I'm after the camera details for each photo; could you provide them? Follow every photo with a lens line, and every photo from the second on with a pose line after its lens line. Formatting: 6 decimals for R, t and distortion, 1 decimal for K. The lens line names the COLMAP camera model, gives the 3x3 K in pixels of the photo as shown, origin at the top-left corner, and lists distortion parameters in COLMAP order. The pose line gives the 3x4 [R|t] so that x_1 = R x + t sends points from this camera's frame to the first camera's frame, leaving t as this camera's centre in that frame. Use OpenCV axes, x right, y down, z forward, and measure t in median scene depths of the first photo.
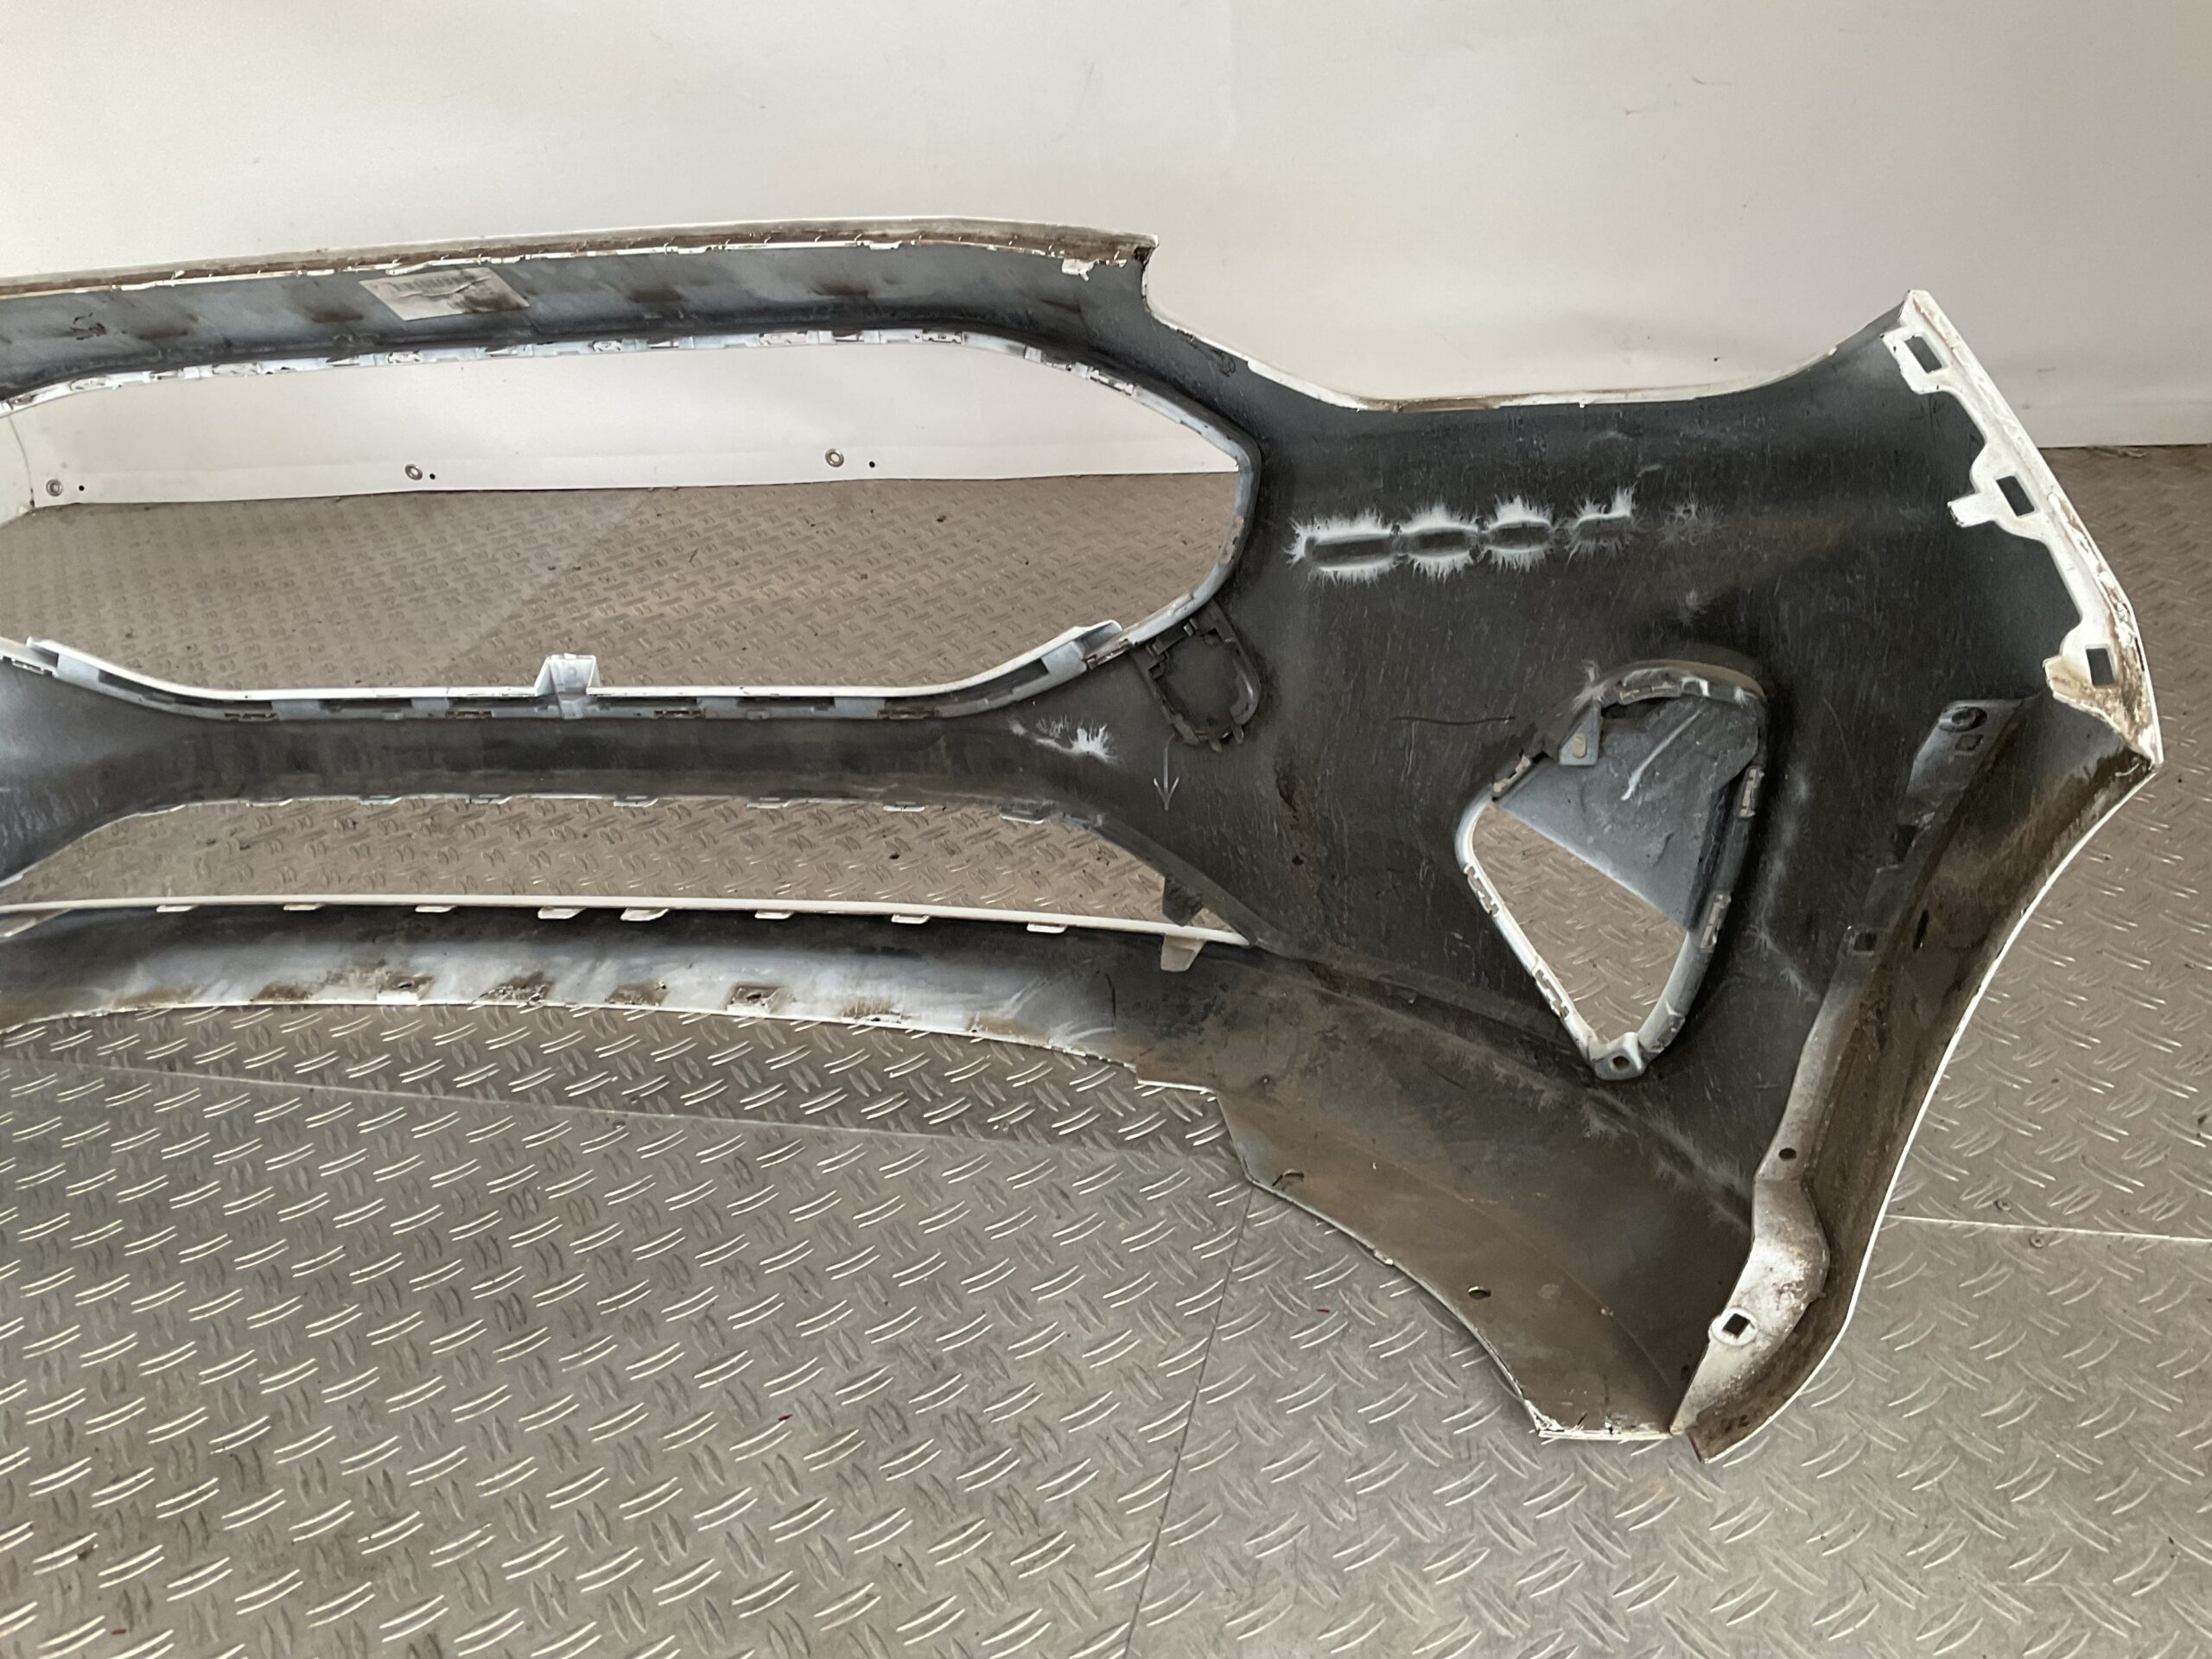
lens RADIAL K [[1870.0, 0, 1104.6], [0, 1870.0, 836.7], [0, 0, 1]] dist [0.039065, -0.094695]
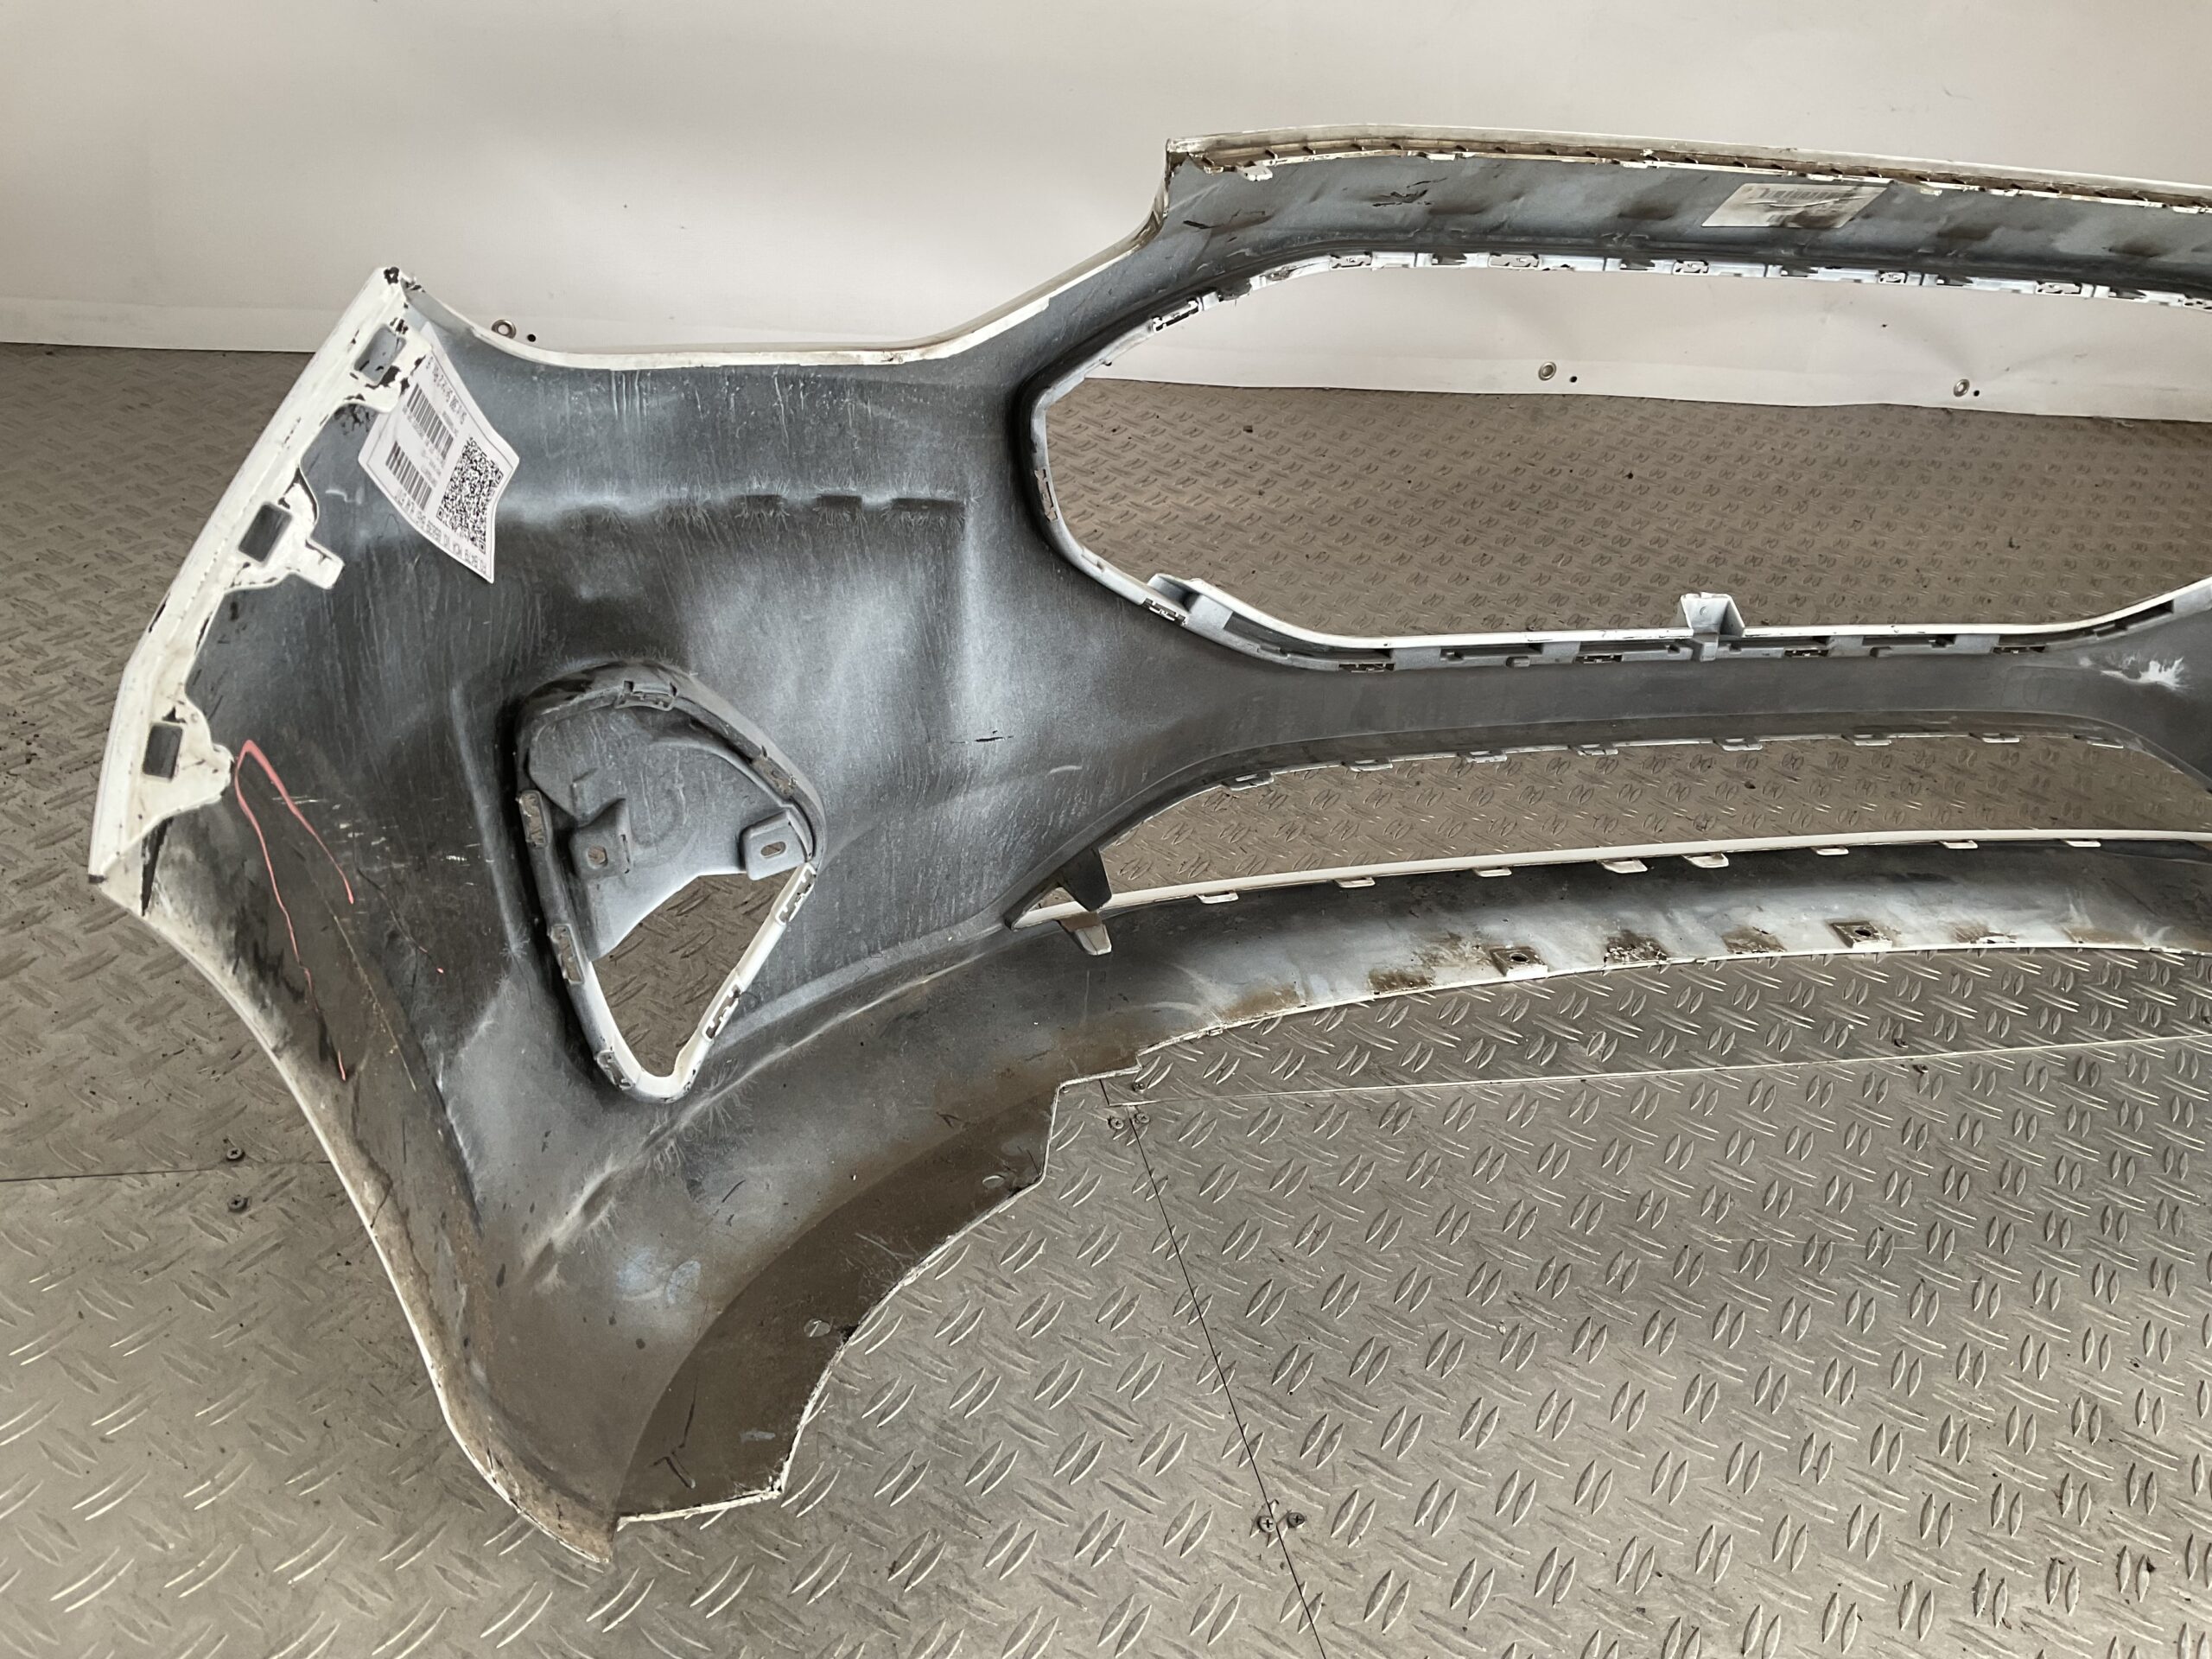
lens RADIAL K [[1870.0, 0, 1103.1], [0, 1870.0, 837.8], [0, 0, 1]] dist [0.039065, -0.094695]
pose [[0.854201, -0.070389, 0.515156, -1.055283], [0.041757, 0.996881, 0.066972, -0.050615], [-0.518263, -0.035696, 0.854476, 0.346043]]
